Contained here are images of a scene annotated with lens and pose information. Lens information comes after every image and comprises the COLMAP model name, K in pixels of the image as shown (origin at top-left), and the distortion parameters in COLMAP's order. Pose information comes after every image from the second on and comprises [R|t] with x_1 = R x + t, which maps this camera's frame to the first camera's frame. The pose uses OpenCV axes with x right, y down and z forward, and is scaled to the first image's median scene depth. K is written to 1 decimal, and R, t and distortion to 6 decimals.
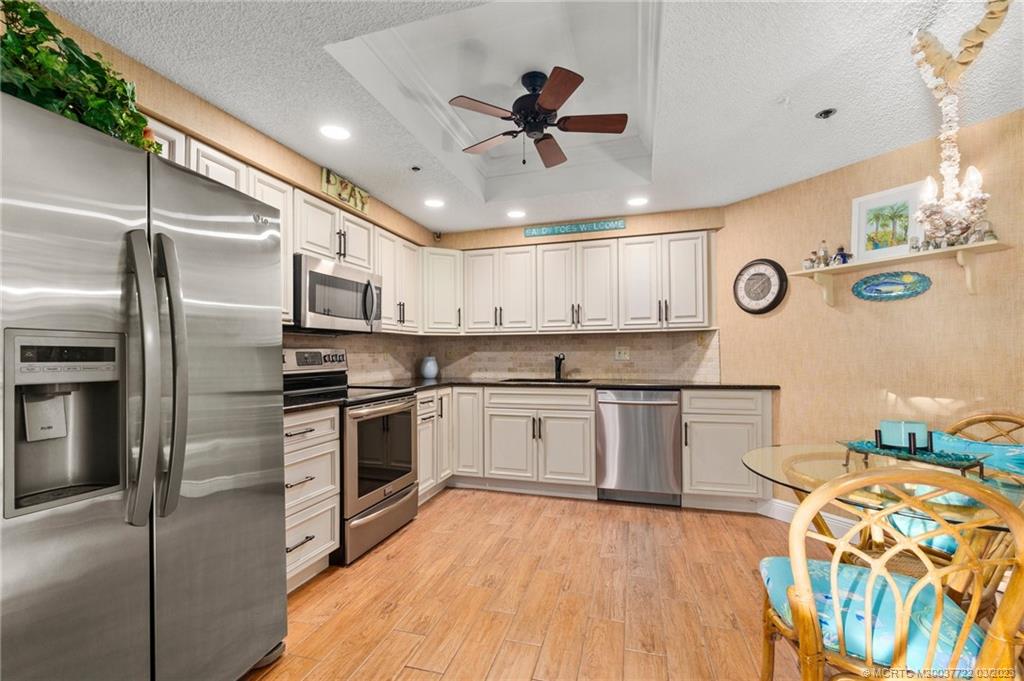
lens RADIAL K [[439.3, 0, 515.1], [0, 439.3, 346.9], [0, 0, 1]] dist [-0.007208, 0.001362]
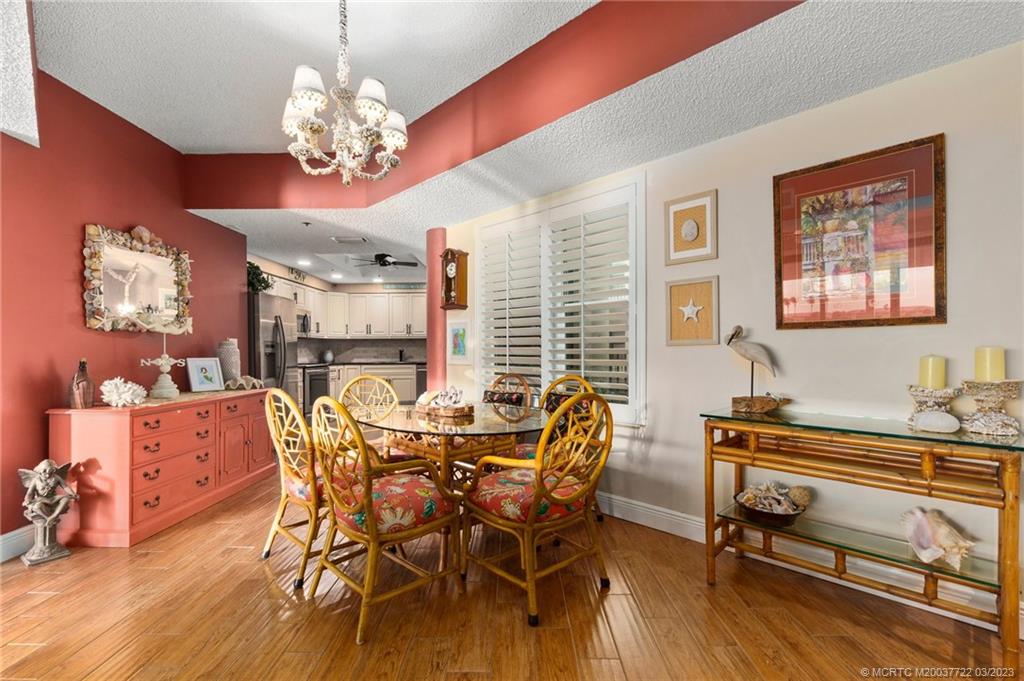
lens RADIAL K [[439.3, 0, 511.7], [0, 439.3, 347.9], [0, 0, 1]] dist [-0.007208, 0.001362]
pose [[0.959374, 0.003032, 0.282121, 0.024400], [-0.004707, 0.999975, 0.005257, 0.000362], [-0.282098, -0.006371, 0.959365, -1.188325]]
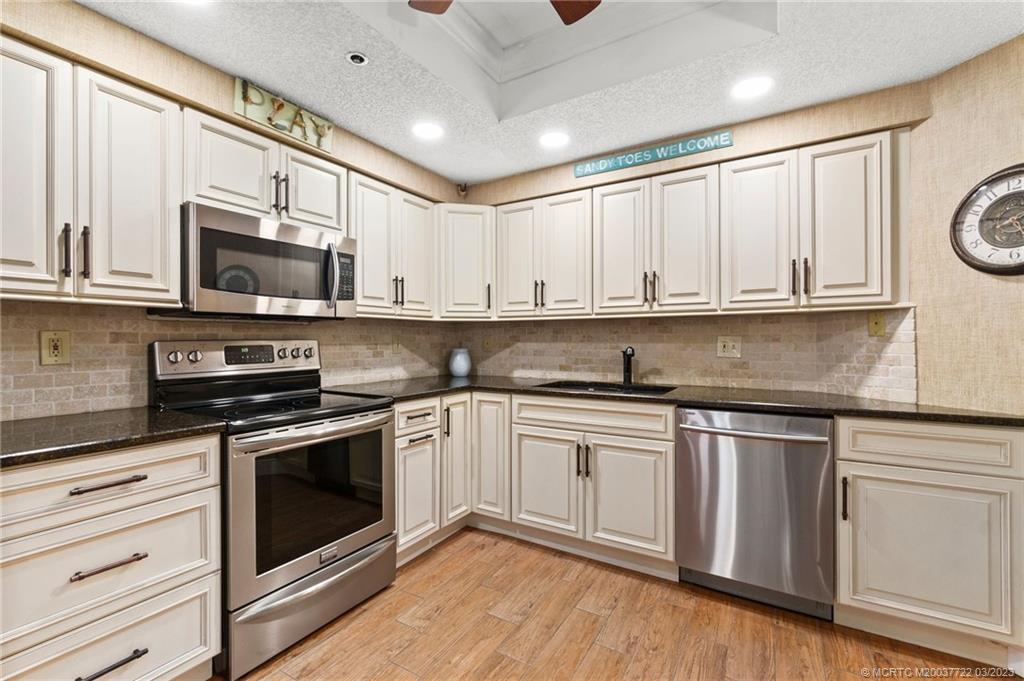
lens RADIAL K [[439.3, 0, 511.9], [0, 439.3, 339.1], [0, 0, 1]] dist [-0.007208, 0.001362]
pose [[0.965662, 0.003473, -0.259779, 0.119769], [0.000732, 0.999870, 0.016088, -0.008719], [0.259801, -0.015725, 0.965534, 0.341871]]
